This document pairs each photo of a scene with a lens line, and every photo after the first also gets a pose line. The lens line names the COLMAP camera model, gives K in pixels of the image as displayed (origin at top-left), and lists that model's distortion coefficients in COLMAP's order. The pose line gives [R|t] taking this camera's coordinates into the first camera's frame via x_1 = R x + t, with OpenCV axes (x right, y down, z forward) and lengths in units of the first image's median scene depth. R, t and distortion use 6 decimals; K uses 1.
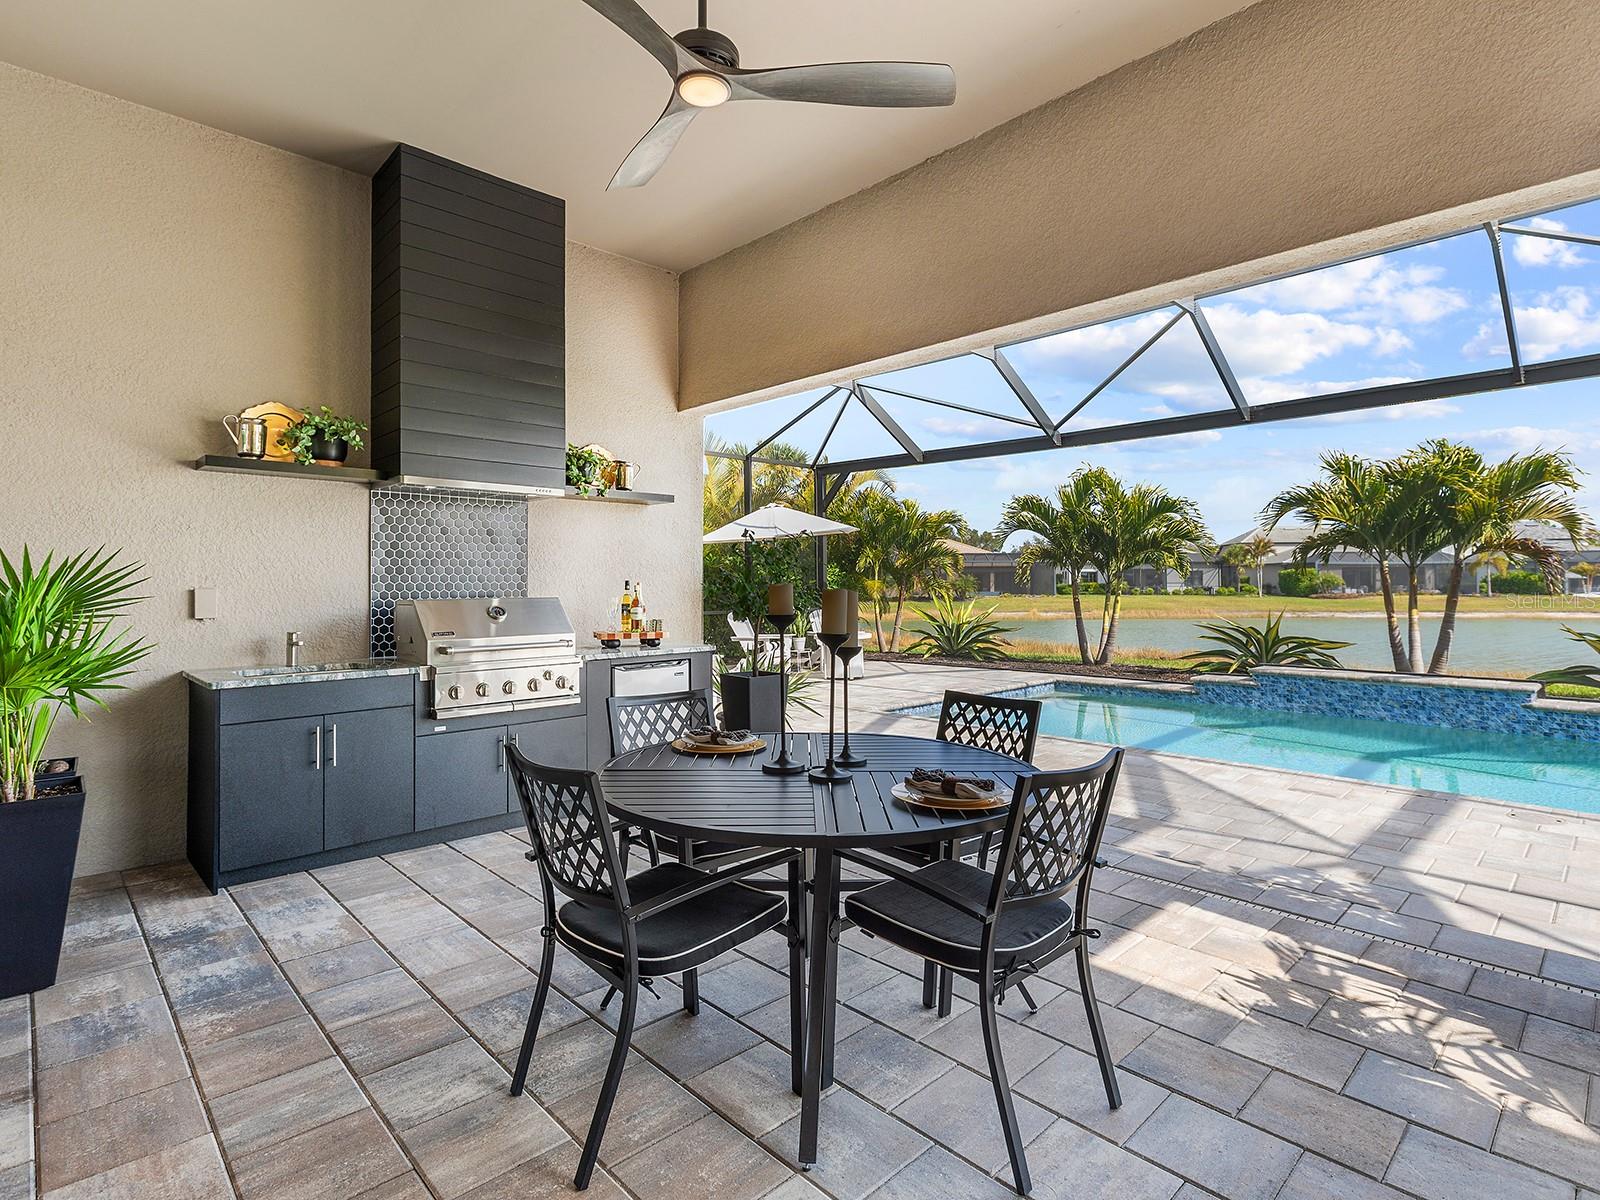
lens RADIAL K [[809.8, 0, 827.3], [0, 809.8, 571.8], [0, 0, 1]] dist [0.001179, 0.000370]
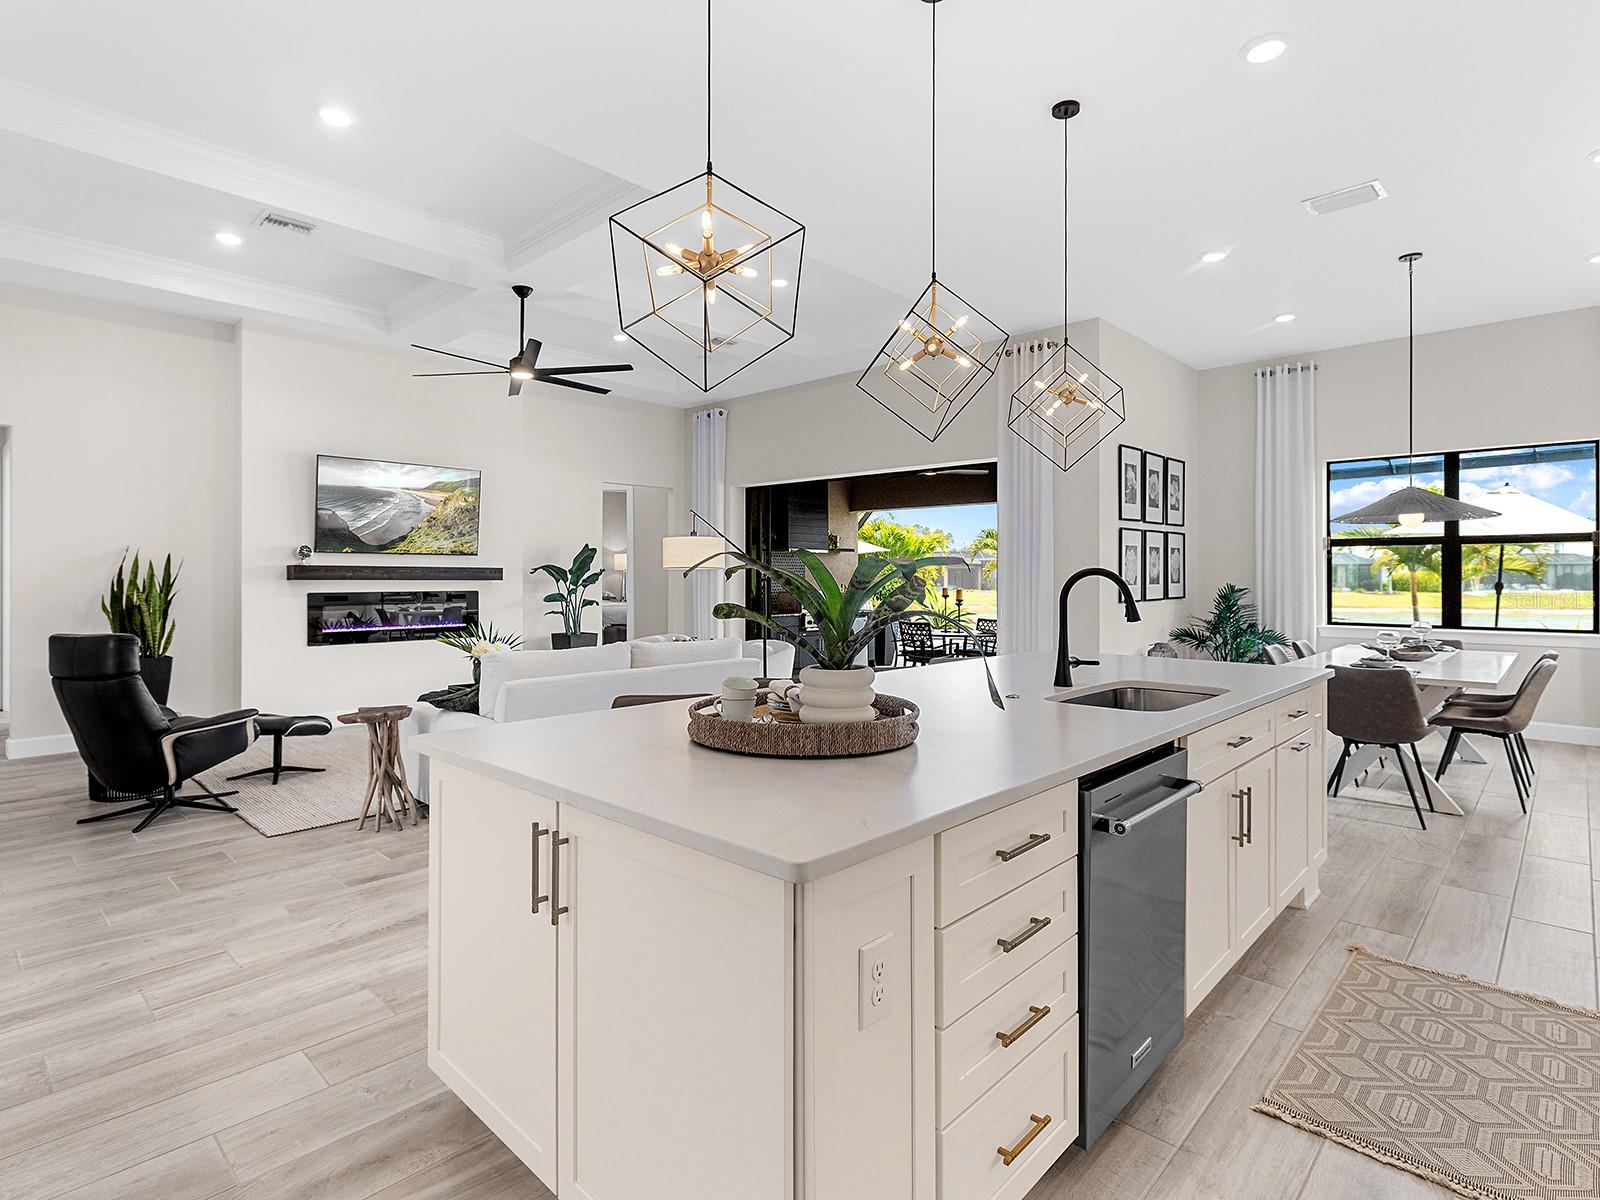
lens RADIAL K [[820.9, 0, 800.2], [0, 820.9, 577.2], [0, 0, 1]] dist [0.001202, 0.000501]
pose [[0.999452, 0.004700, 0.032755, -0.540867], [-0.005126, 0.999903, 0.012925, -0.051343], [-0.032691, -0.013085, 0.999380, -1.833519]]
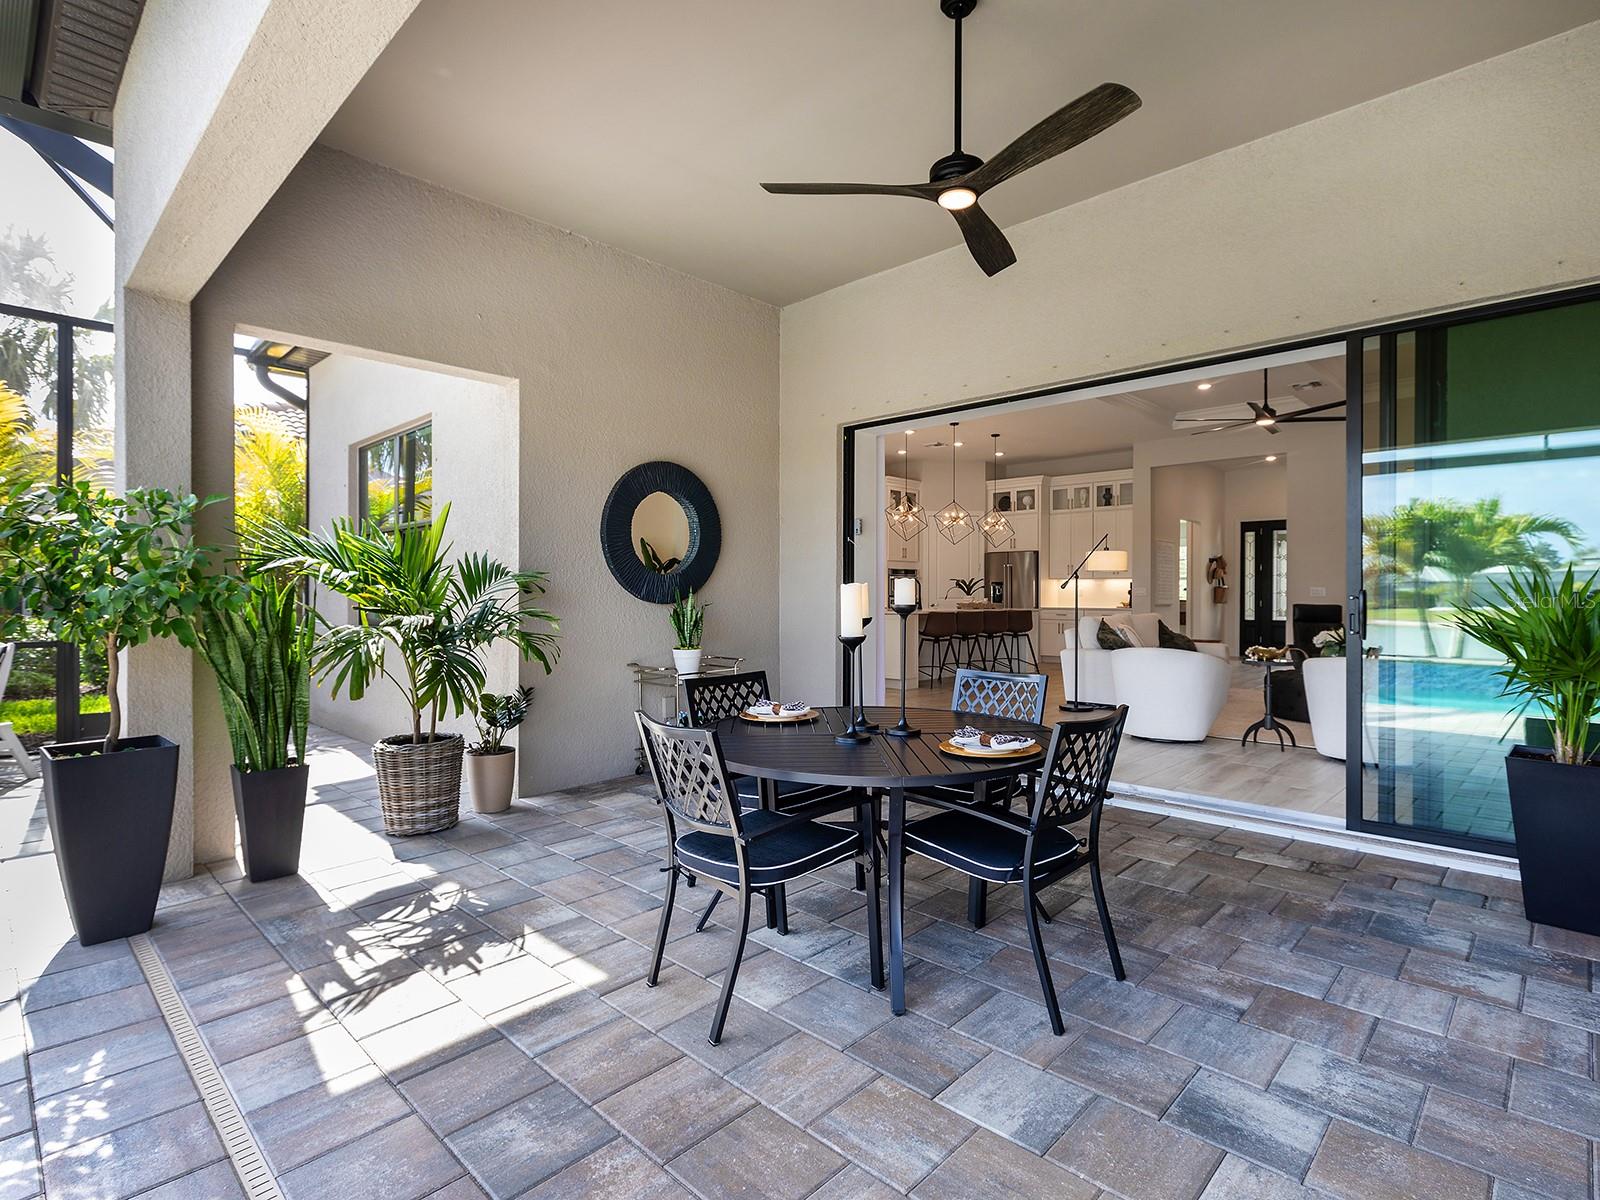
lens RADIAL K [[804.7, 0, 835.3], [0, 804.7, 599.3], [0, 0, 1]] dist [-0.001631, -0.001016]
pose [[-0.999097, 0.003477, -0.042352, 0.056473], [0.003813, 0.999962, -0.007852, 0.029533], [0.042324, -0.008006, -0.999072, 1.246955]]
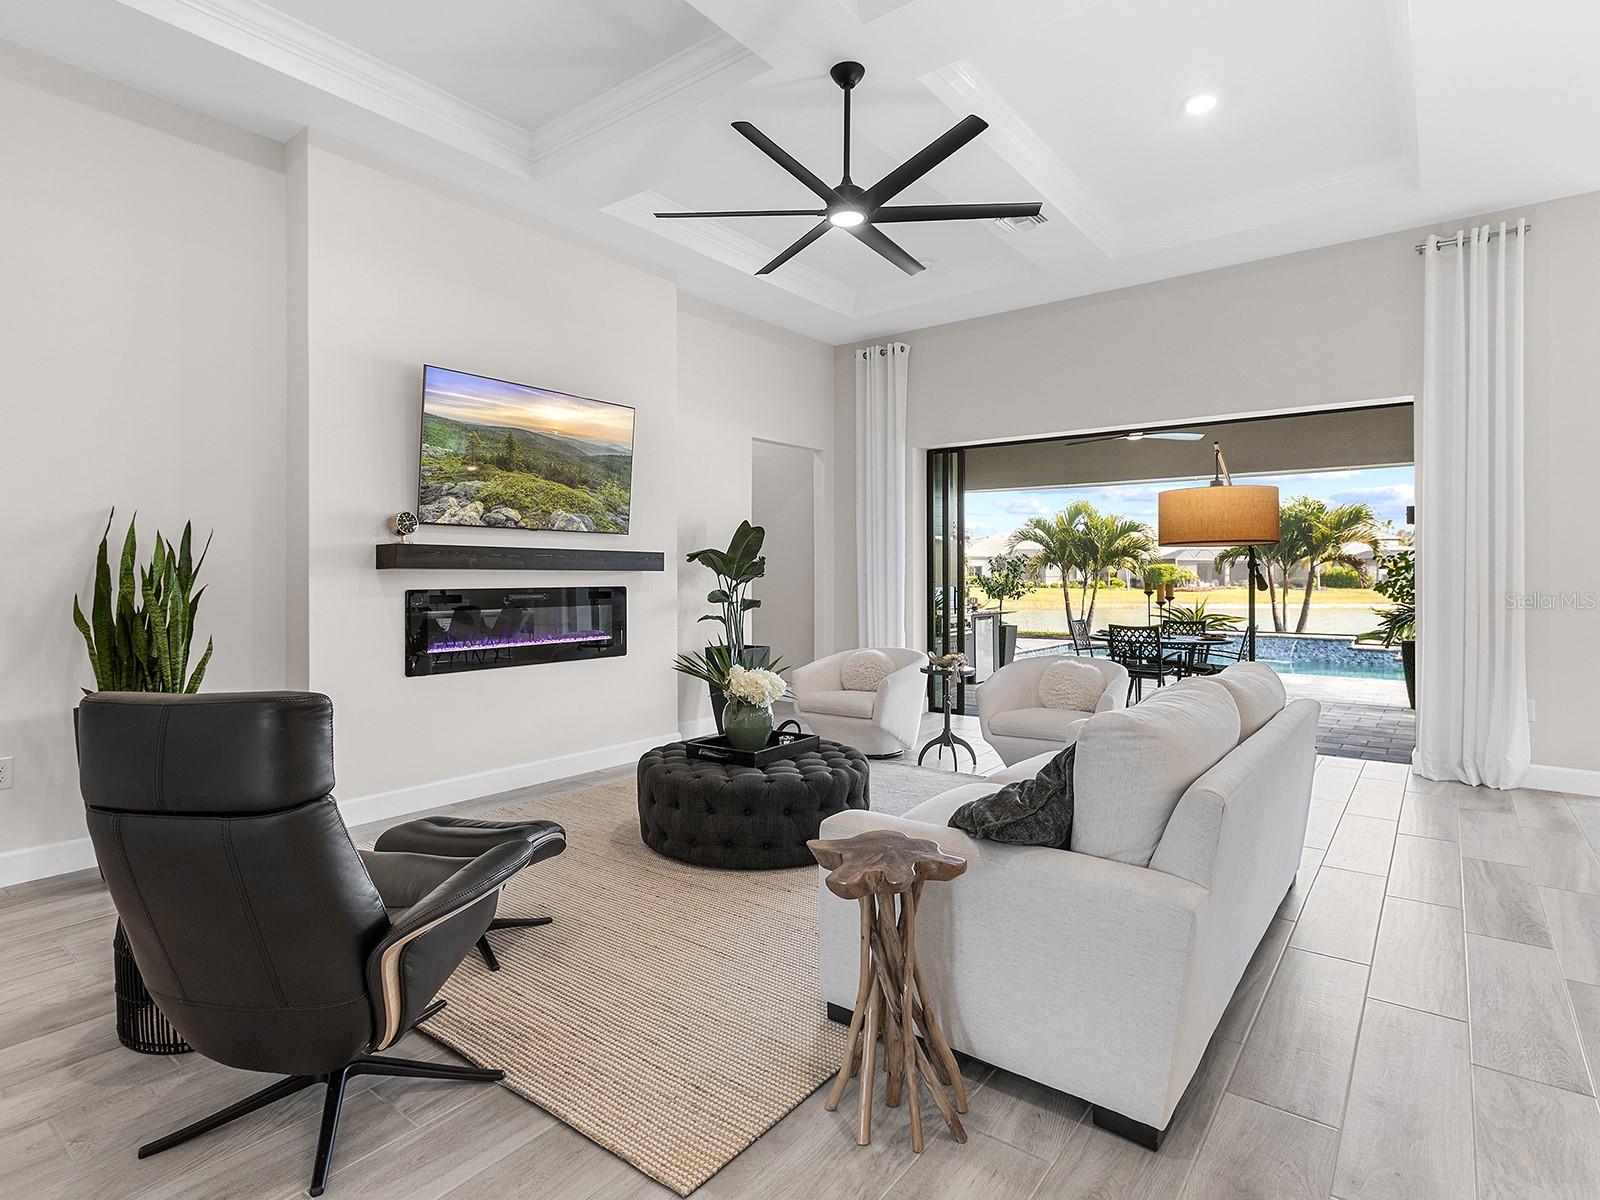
lens RADIAL K [[838.9, 0, 796.7], [0, 838.9, 574.3], [0, 0, 1]] dist [0.003941, 0.000327]
pose [[0.991153, 0.003830, 0.132670, -1.112927], [-0.005498, 0.999910, 0.012209, -0.028935], [-0.132611, -0.012830, 0.991085, -1.267836]]
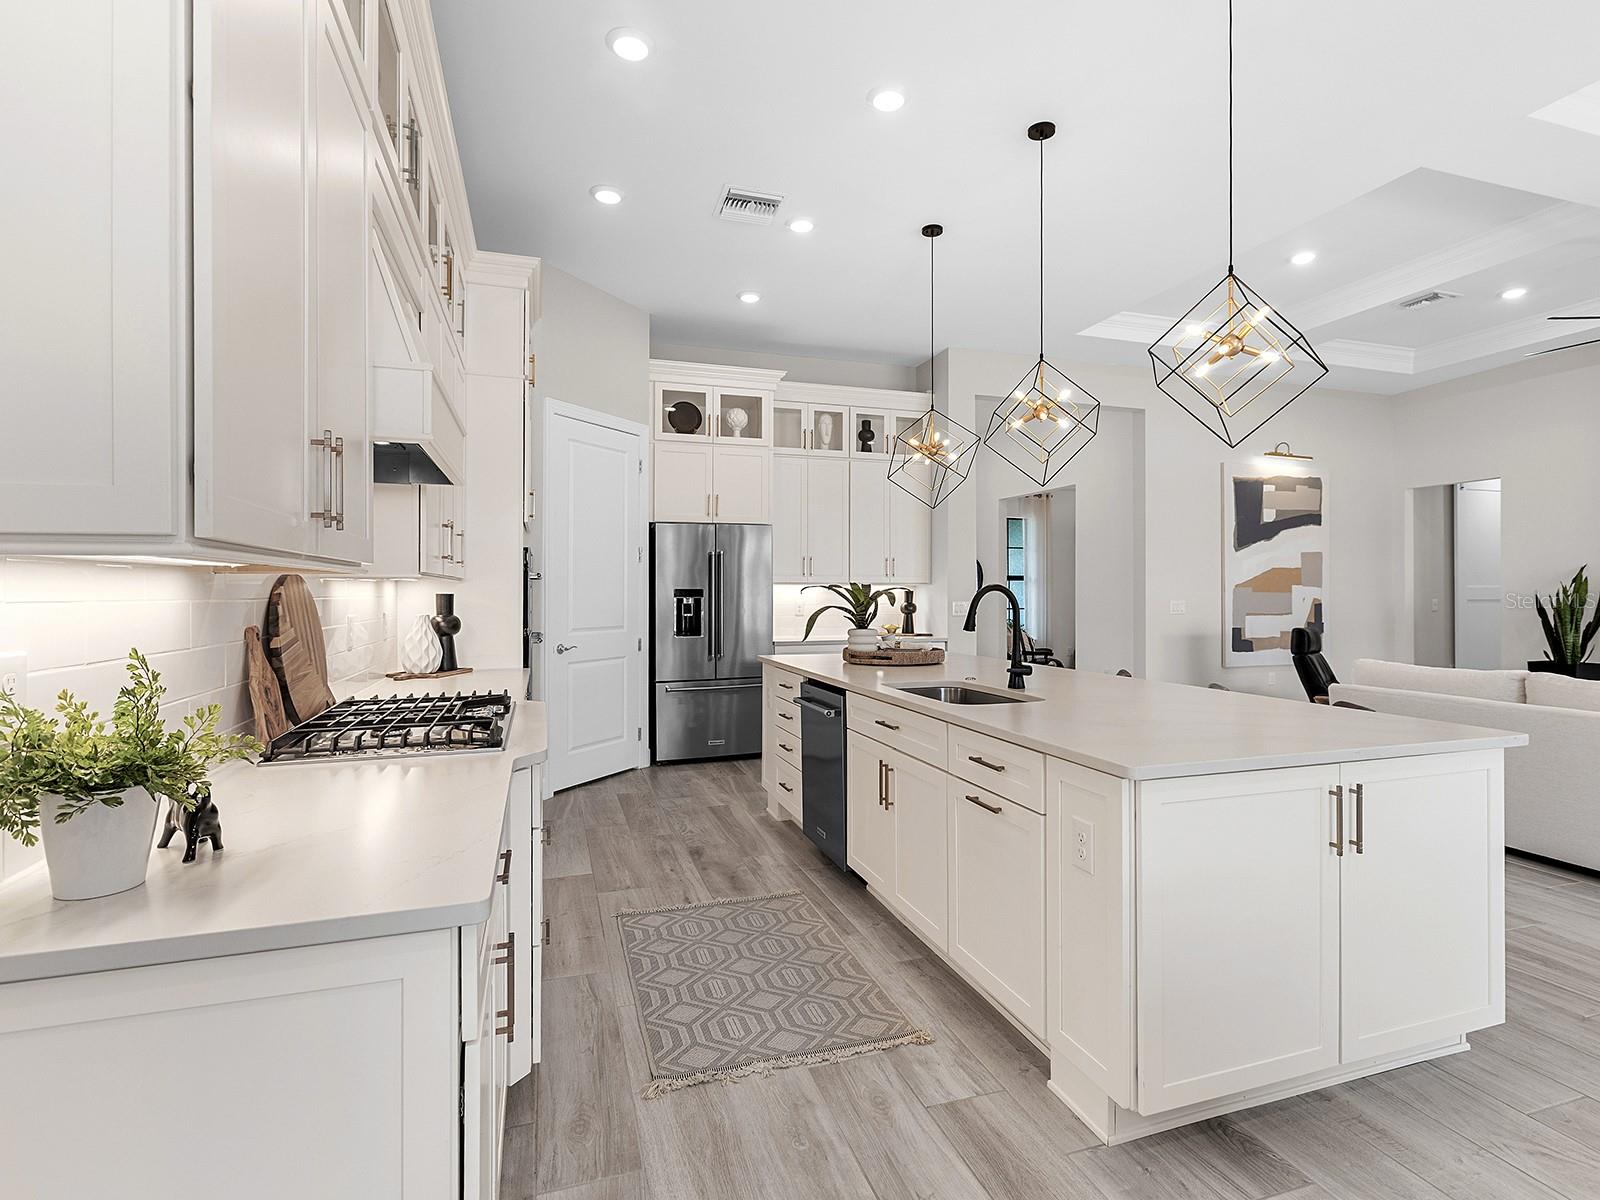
lens RADIAL K [[822.0, 0, 806.2], [0, 822.0, 590.5], [0, 0, 1]] dist [0.001566, -0.000064]
pose [[-0.450383, 0.000969, -0.892835, 0.470131], [0.016758, 0.999832, -0.007368, -0.042912], [0.892678, -0.018280, -0.450324, -0.998190]]
